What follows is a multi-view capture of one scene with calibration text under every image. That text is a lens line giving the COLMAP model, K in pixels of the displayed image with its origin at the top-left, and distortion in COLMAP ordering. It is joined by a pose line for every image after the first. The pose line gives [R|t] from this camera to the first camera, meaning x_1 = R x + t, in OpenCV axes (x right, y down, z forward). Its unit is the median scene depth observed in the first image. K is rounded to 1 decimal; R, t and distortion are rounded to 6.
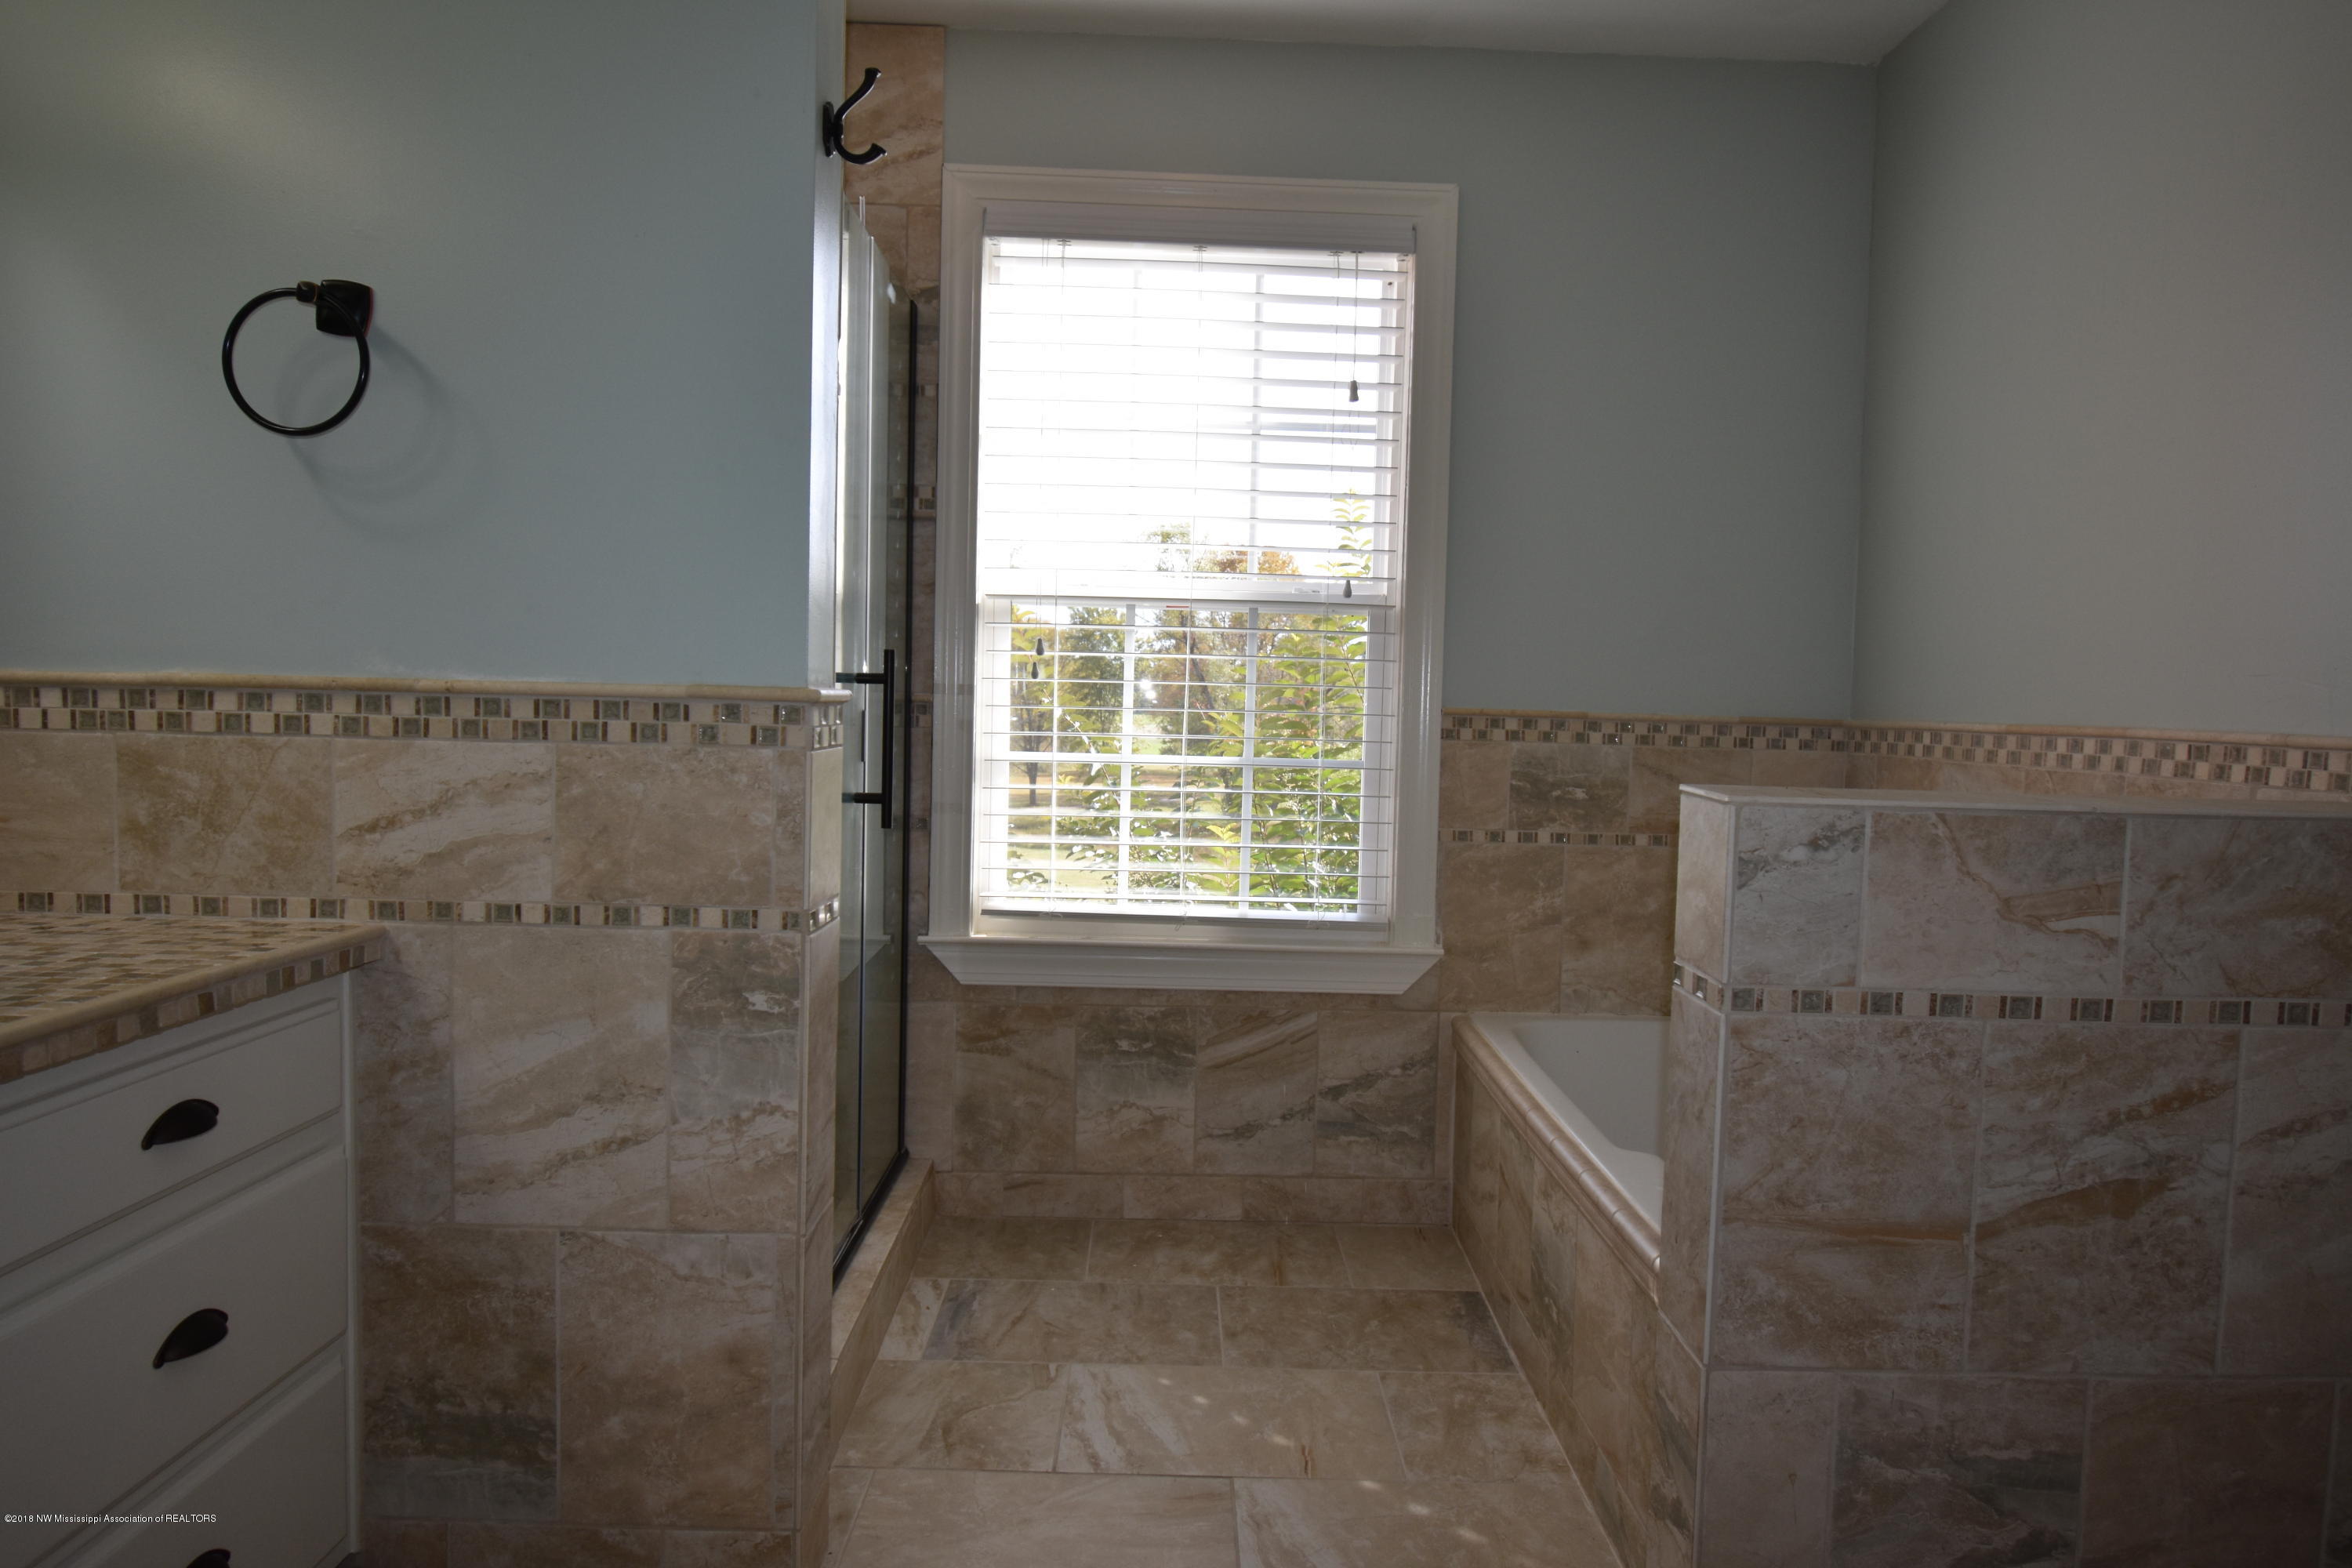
lens RADIAL K [[1444.8, 0, 1179.4], [0, 1444.8, 776.4], [0, 0, 1]] dist [0.016464, -0.030952]
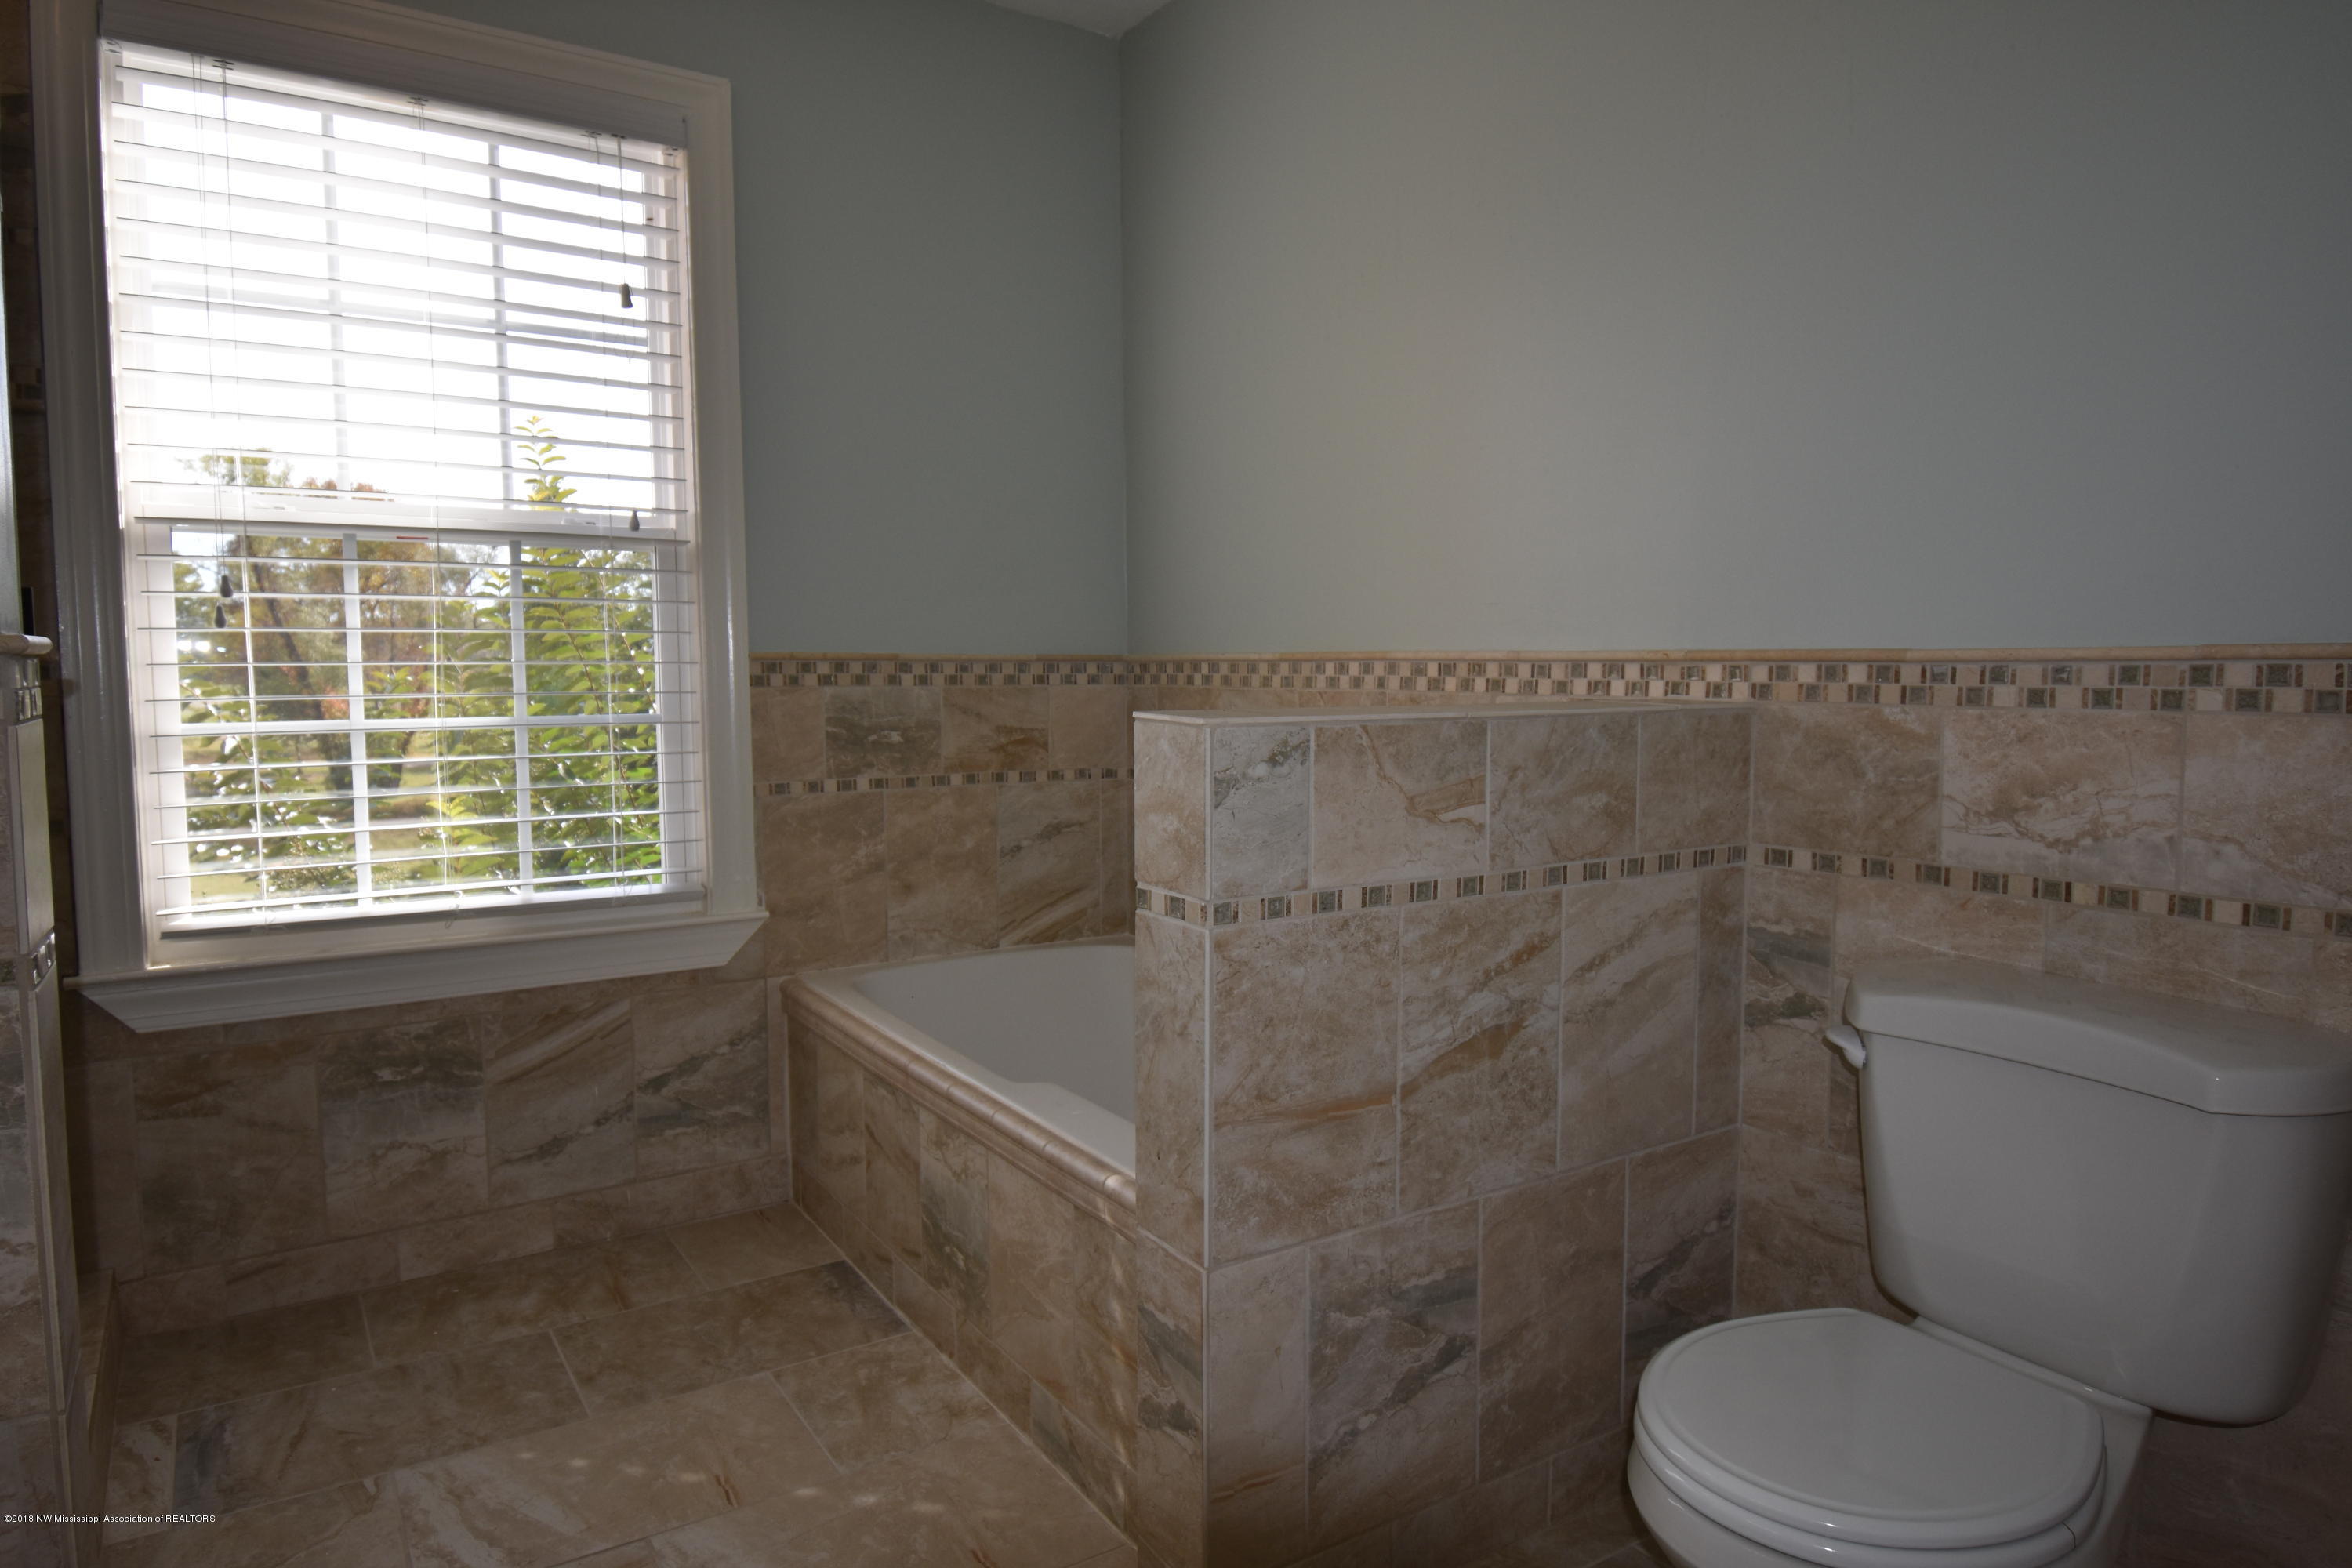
lens RADIAL K [[1444.8, 0, 1179.4], [0, 1444.8, 776.4], [0, 0, 1]] dist [0.016464, -0.030952]
pose [[0.839702, -0.070547, 0.538445, -0.155967], [0.053276, 0.997445, 0.047601, 0.003744], [-0.540428, -0.011284, 0.841315, 0.118620]]
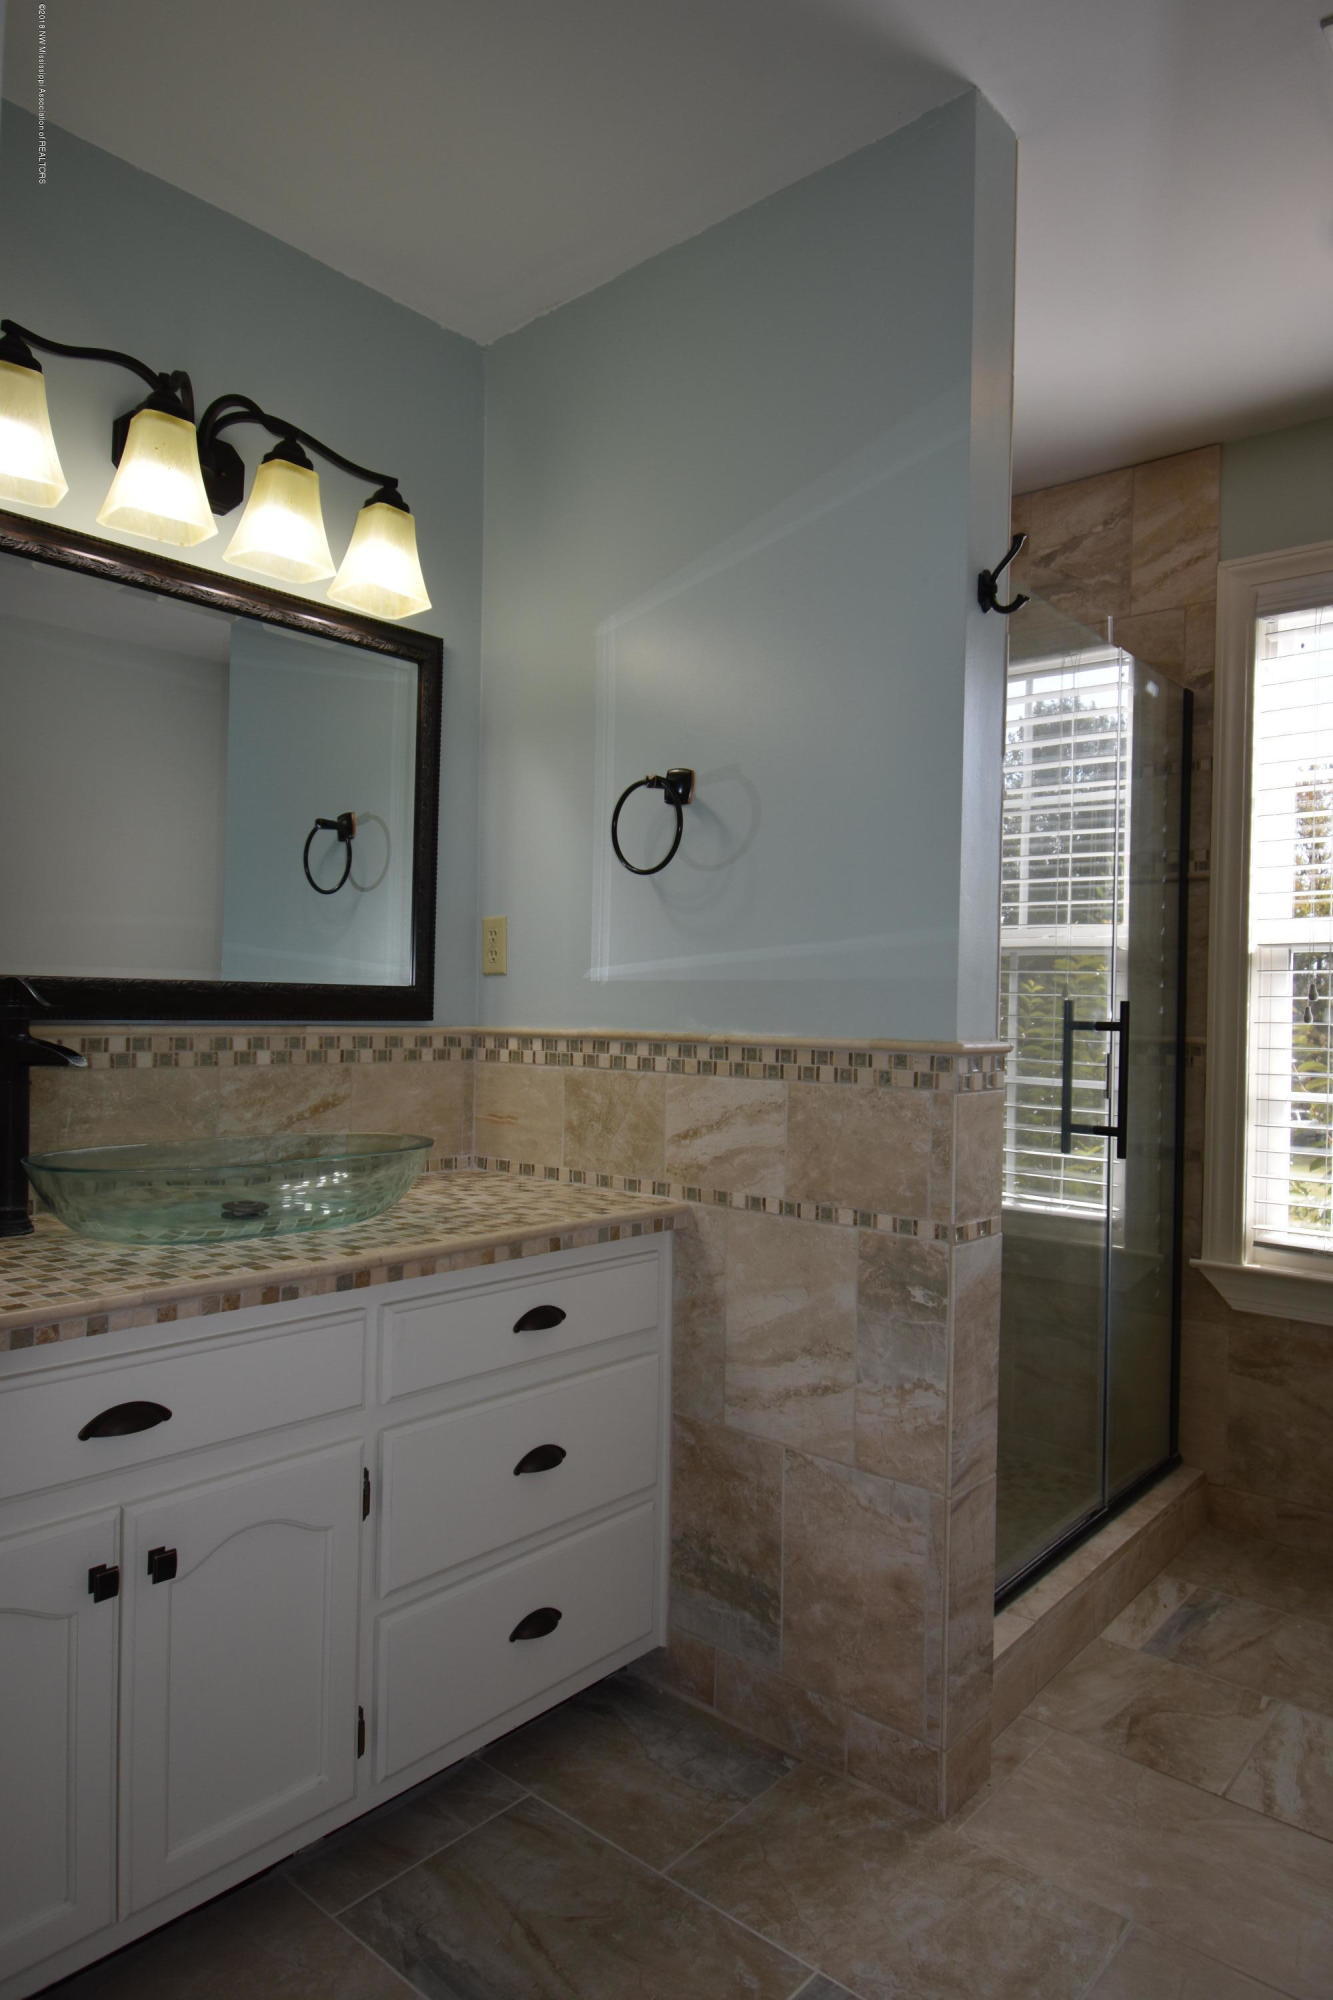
lens RADIAL K [[1228.6, 0, 670.6], [0, 1228.6, 1003.9], [0, 0, 1]] dist [0.016464, -0.030952]
pose [[0.747939, -0.012889, -0.663642, 0.247764], [-0.034256, 0.997730, -0.057984, -0.024259], [0.662883, 0.066102, 0.745799, 0.058114]]
